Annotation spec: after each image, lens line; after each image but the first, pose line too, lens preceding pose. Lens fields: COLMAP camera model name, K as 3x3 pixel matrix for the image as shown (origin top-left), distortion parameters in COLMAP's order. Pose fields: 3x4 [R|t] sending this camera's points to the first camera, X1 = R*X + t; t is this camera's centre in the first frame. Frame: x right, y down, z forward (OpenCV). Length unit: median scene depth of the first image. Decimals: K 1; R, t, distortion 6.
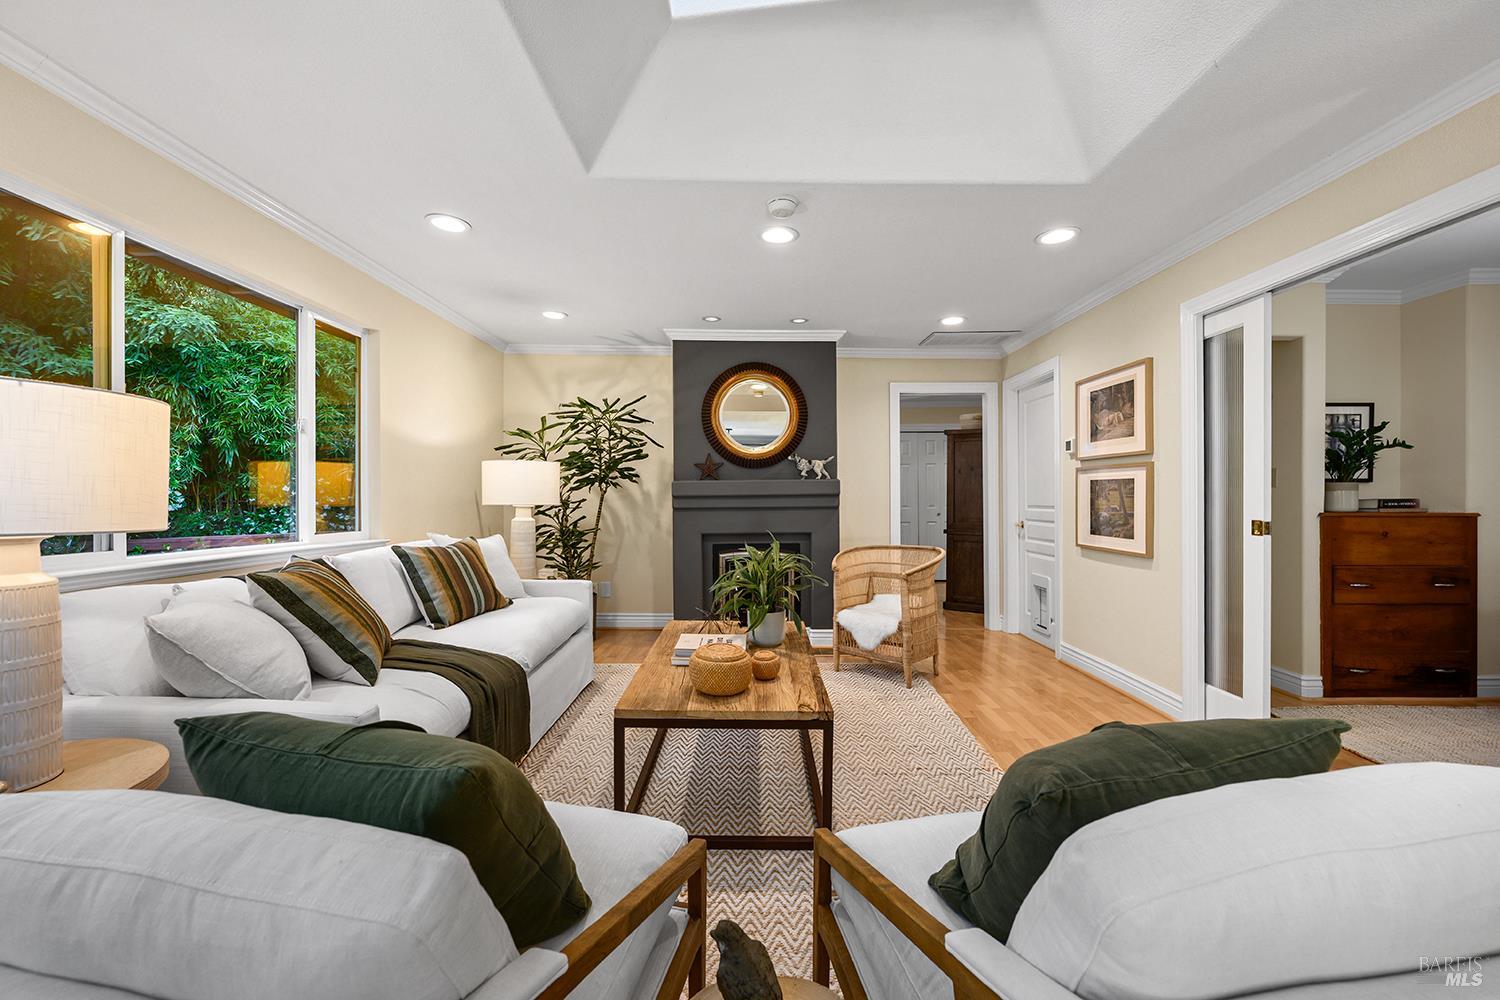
lens RADIAL K [[597.6, 0, 747.5], [0, 597.6, 498.6], [0, 0, 1]] dist [-0.000070, -0.000002]
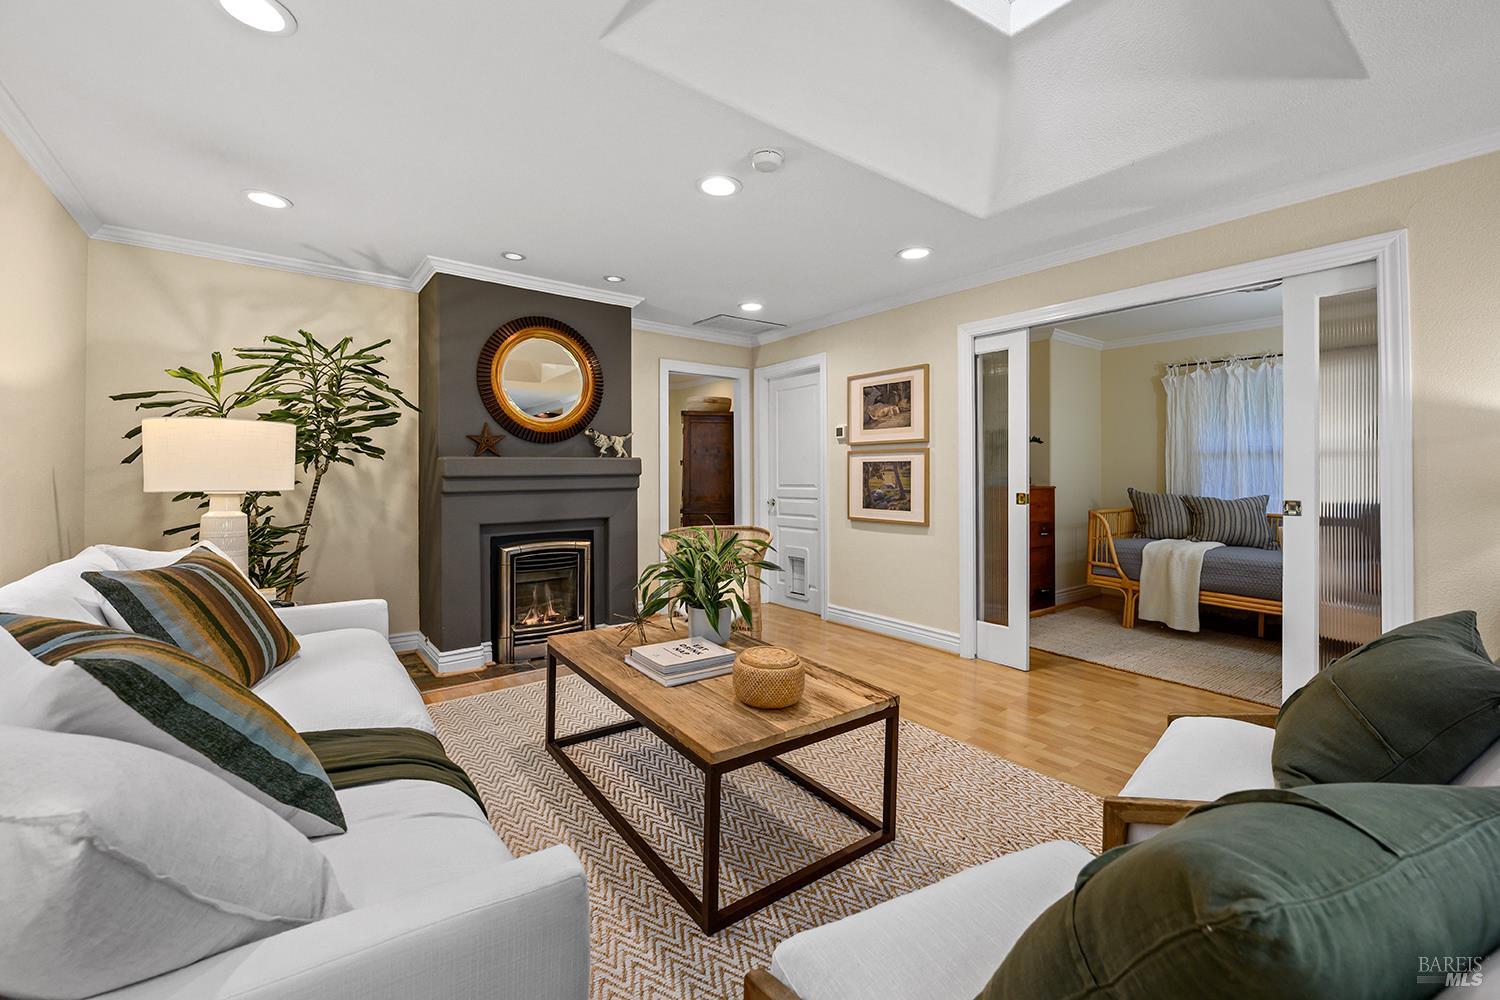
lens RADIAL K [[615.7, 0, 741.4], [0, 615.7, 471.8], [0, 0, 1]] dist [-0.001268, -0.000089]
pose [[0.804366, 0.002660, 0.594128, -0.366334], [0.004039, 0.999942, -0.009946, -0.001098], [-0.594121, 0.010400, 0.804309, 0.186179]]
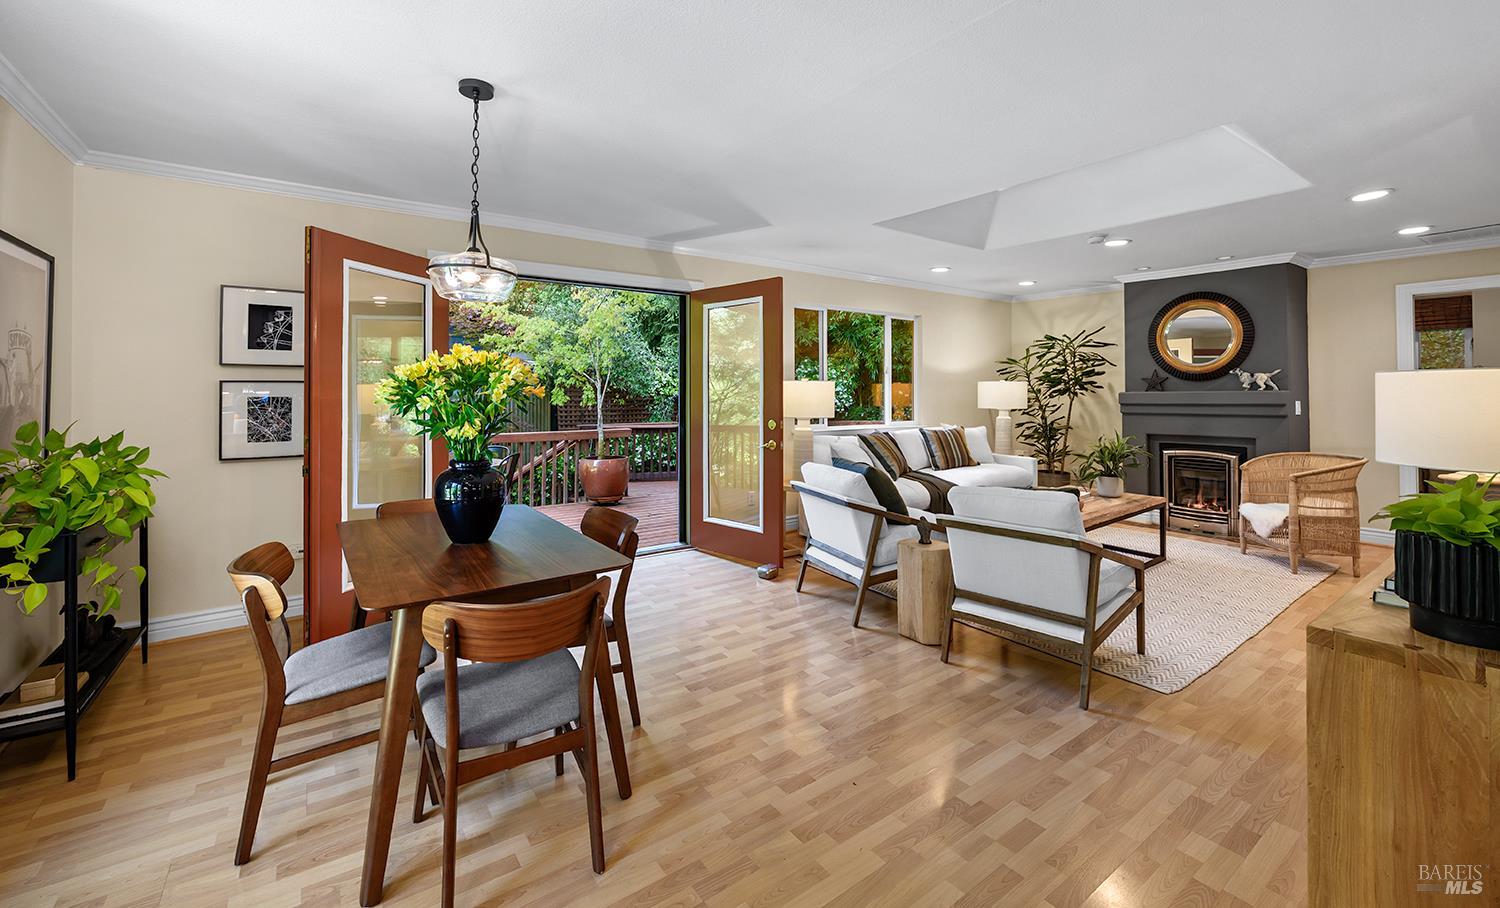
lens RADIAL K [[604.1, 0, 754.0], [0, 604.1, 388.5], [0, 0, 1]] dist [-0.000589, -0.000129]
pose [[0.586411, -0.005335, -0.809996, 0.613674], [-0.000376, 0.999976, -0.006858, -0.036174], [0.810014, 0.004326, 0.586395, -0.549805]]
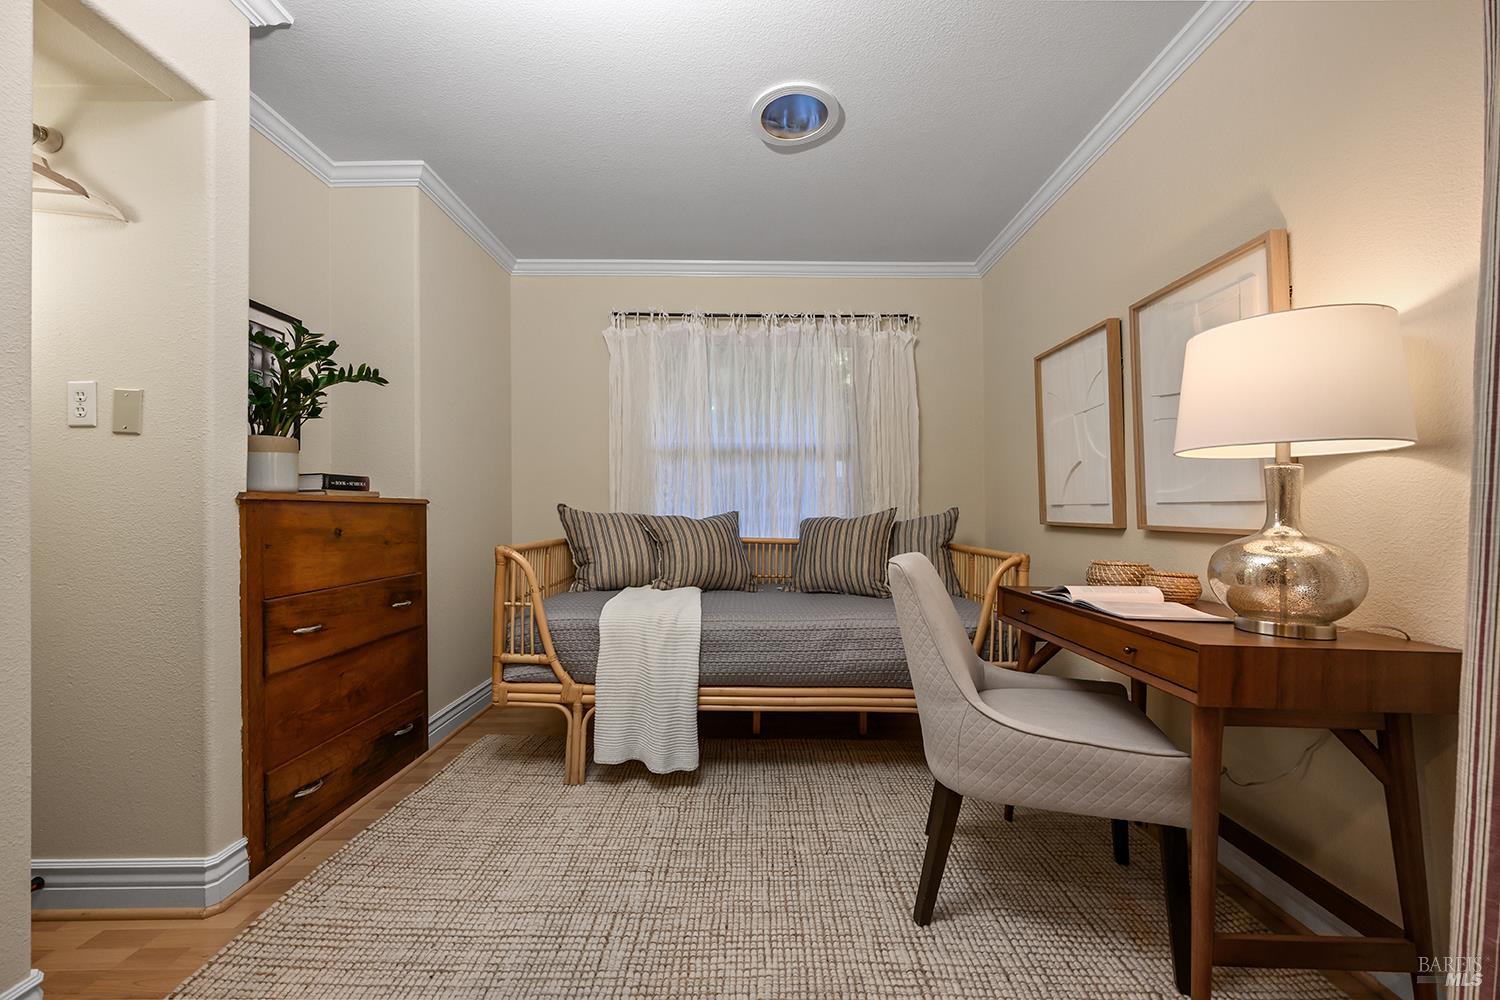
lens RADIAL K [[581.1, 0, 753.6], [0, 581.1, 506.9], [0, 0, 1]] dist [-0.000467, -0.000060]
pose [[-0.019221, 0.009024, 0.999775, 0.470221], [0.012009, 0.999889, -0.008794, 0.042556], [-0.999743, 0.011837, -0.019327, 0.577880]]
